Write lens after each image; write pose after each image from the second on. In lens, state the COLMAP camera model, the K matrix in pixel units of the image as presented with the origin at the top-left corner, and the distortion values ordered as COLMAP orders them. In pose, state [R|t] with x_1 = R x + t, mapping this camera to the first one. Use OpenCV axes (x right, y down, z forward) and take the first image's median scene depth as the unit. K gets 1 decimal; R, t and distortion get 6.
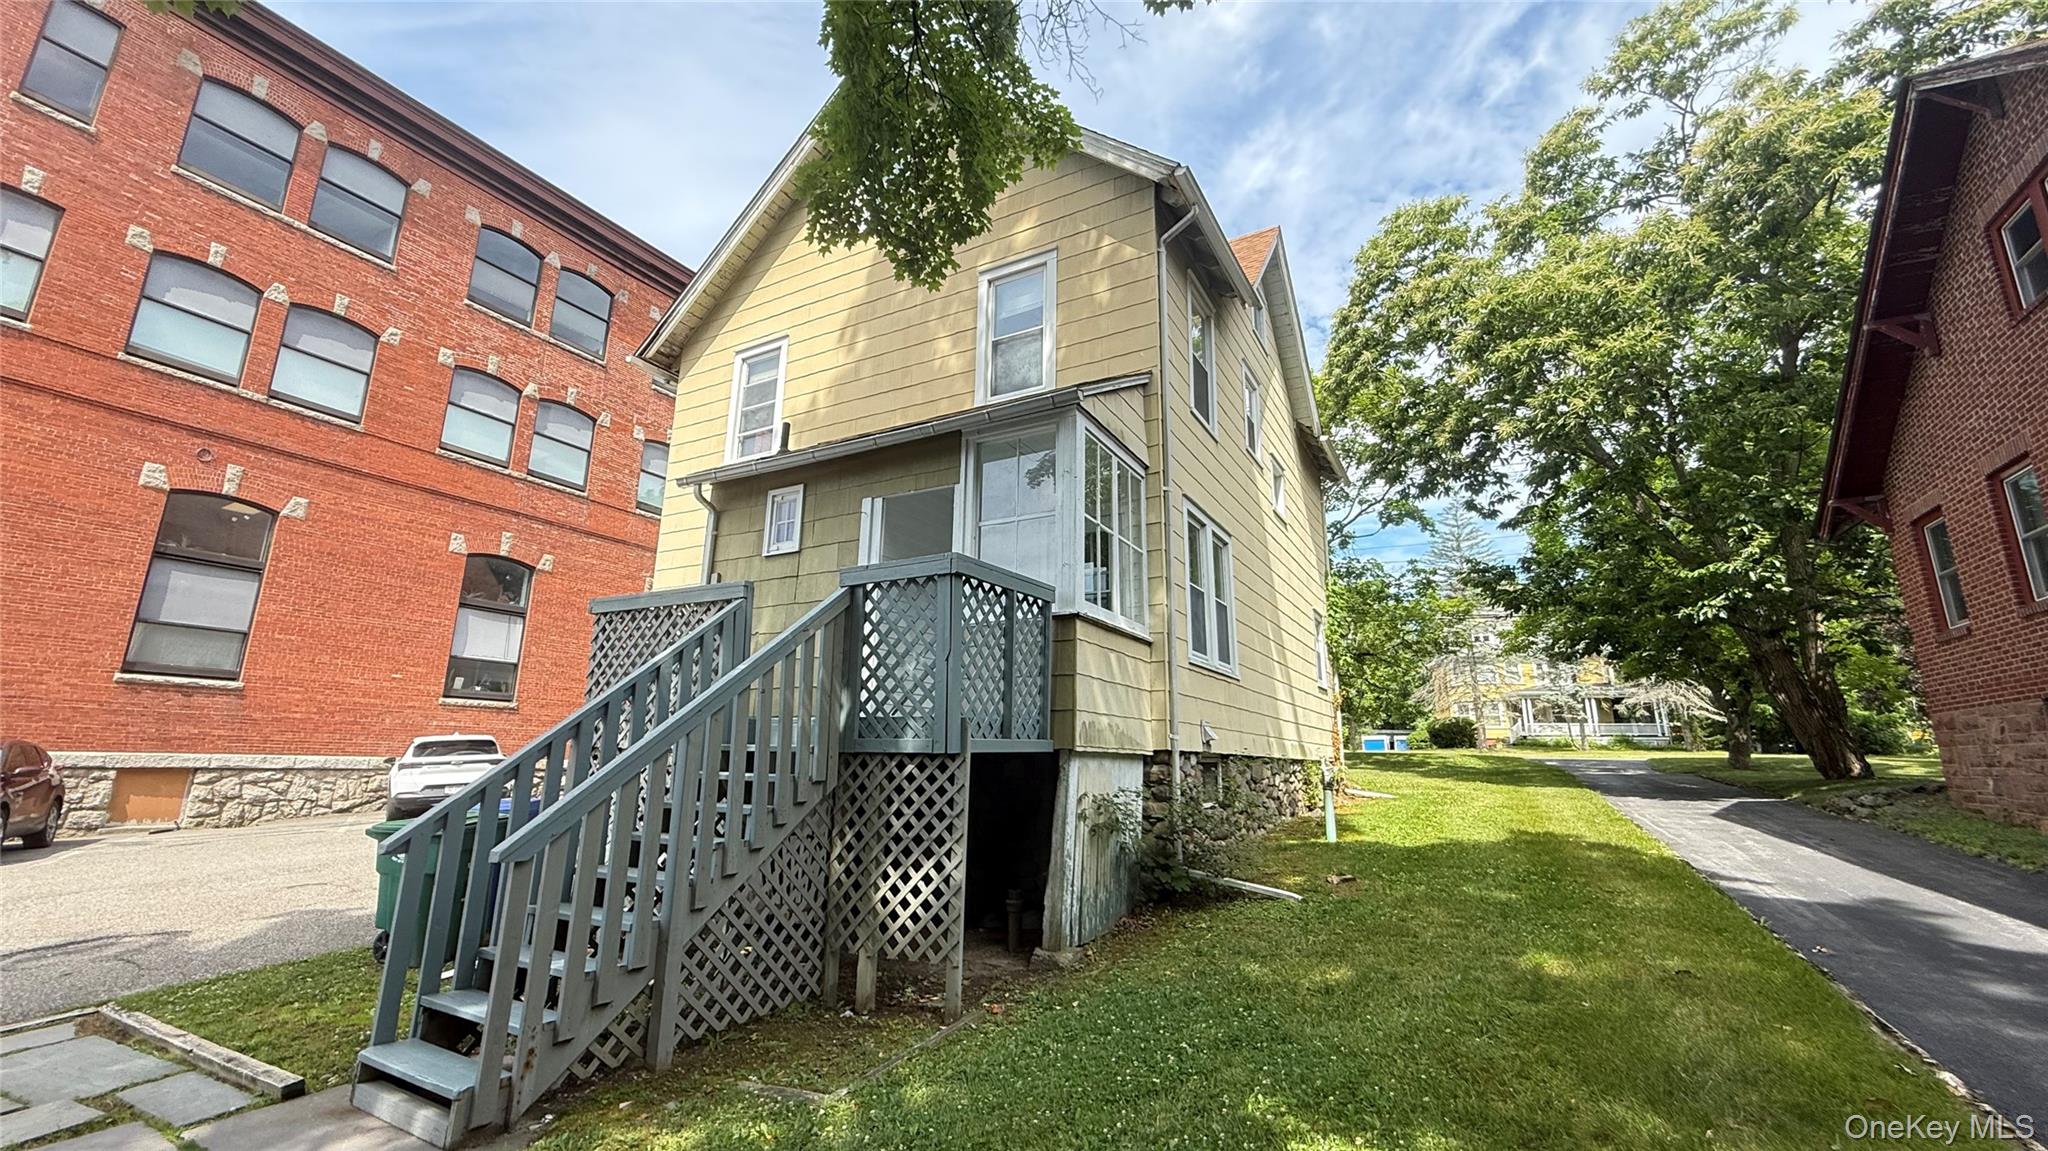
lens RADIAL K [[810.6, 0, 1027.5], [0, 810.6, 570.9], [0, 0, 1]] dist [-0.007374, -0.000010]
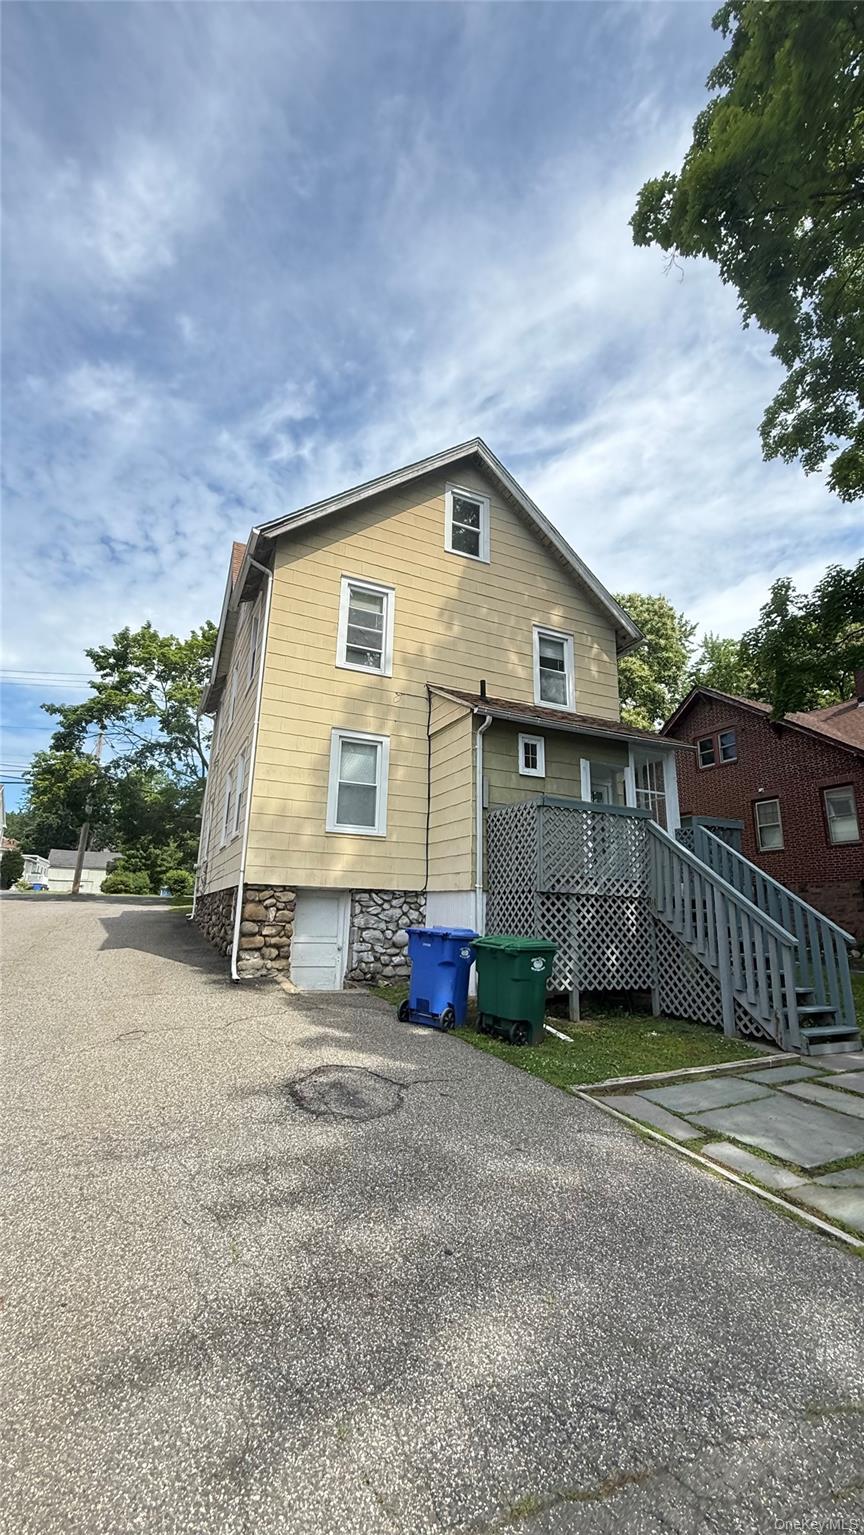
lens RADIAL K [[607.5, 0, 435.3], [0, 607.5, 769.7], [0, 0, 1]] dist [-0.007374, -0.000010]
pose [[0.565008, 0.171284, 0.807111, -1.201090], [-0.198776, 0.977660, -0.068327, 0.077795], [-0.800784, -0.121829, 0.586433, 0.345515]]
